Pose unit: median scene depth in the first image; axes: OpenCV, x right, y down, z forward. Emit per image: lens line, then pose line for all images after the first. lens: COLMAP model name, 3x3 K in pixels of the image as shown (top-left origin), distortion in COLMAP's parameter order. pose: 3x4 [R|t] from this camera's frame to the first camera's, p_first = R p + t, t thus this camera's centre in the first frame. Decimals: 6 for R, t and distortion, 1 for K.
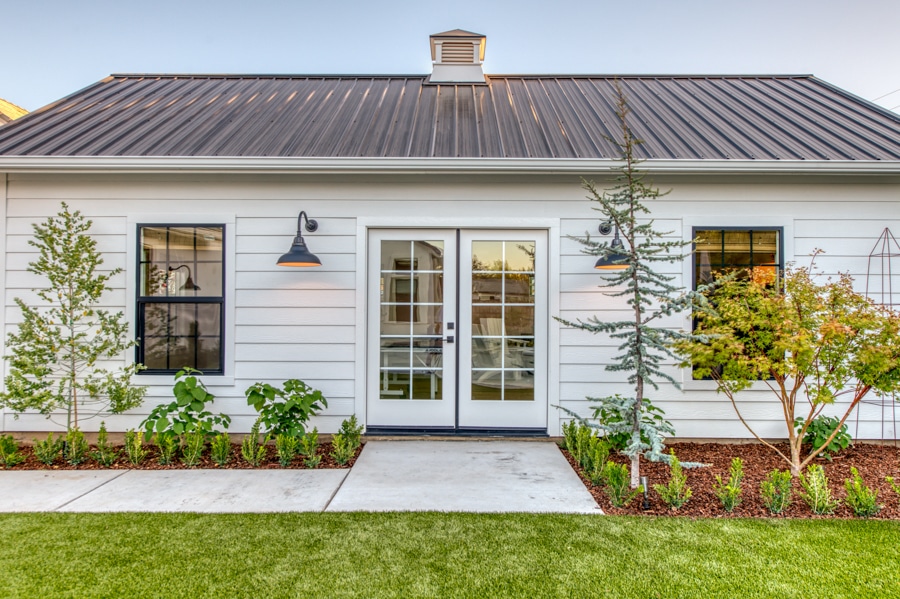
lens RADIAL K [[609.5, 0, 450.0], [0, 609.5, 299.5], [0, 0, 1]] dist [-0.002870, 0.001177]
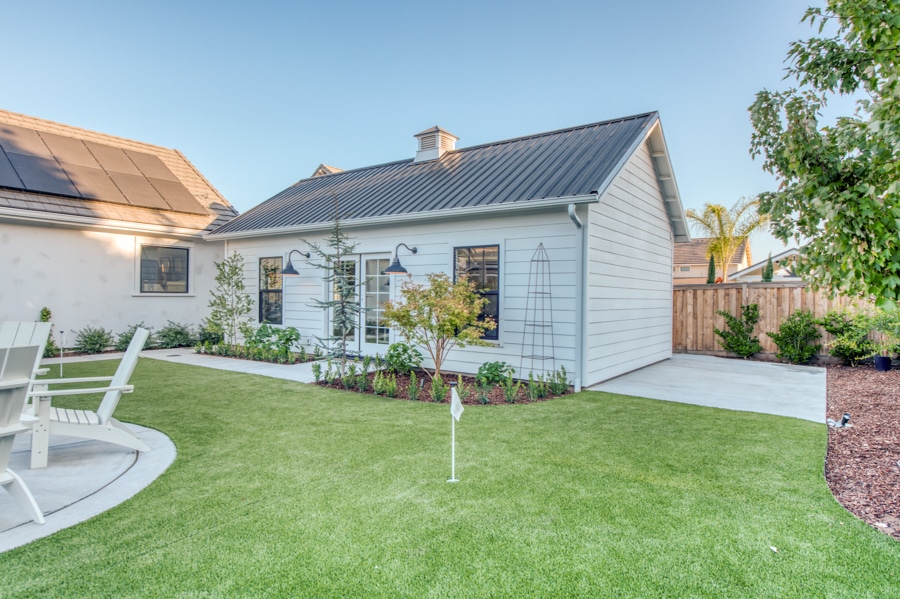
lens RADIAL K [[521.2, 0, 450.0], [0, 521.2, 299.5], [0, 0, 1]] dist [0.003016, 0.000378]
pose [[0.811073, 0.009751, -0.584864, 1.329567], [0.004835, 0.999715, 0.023373, -0.009464], [0.584925, -0.021785, 0.810795, -0.203417]]
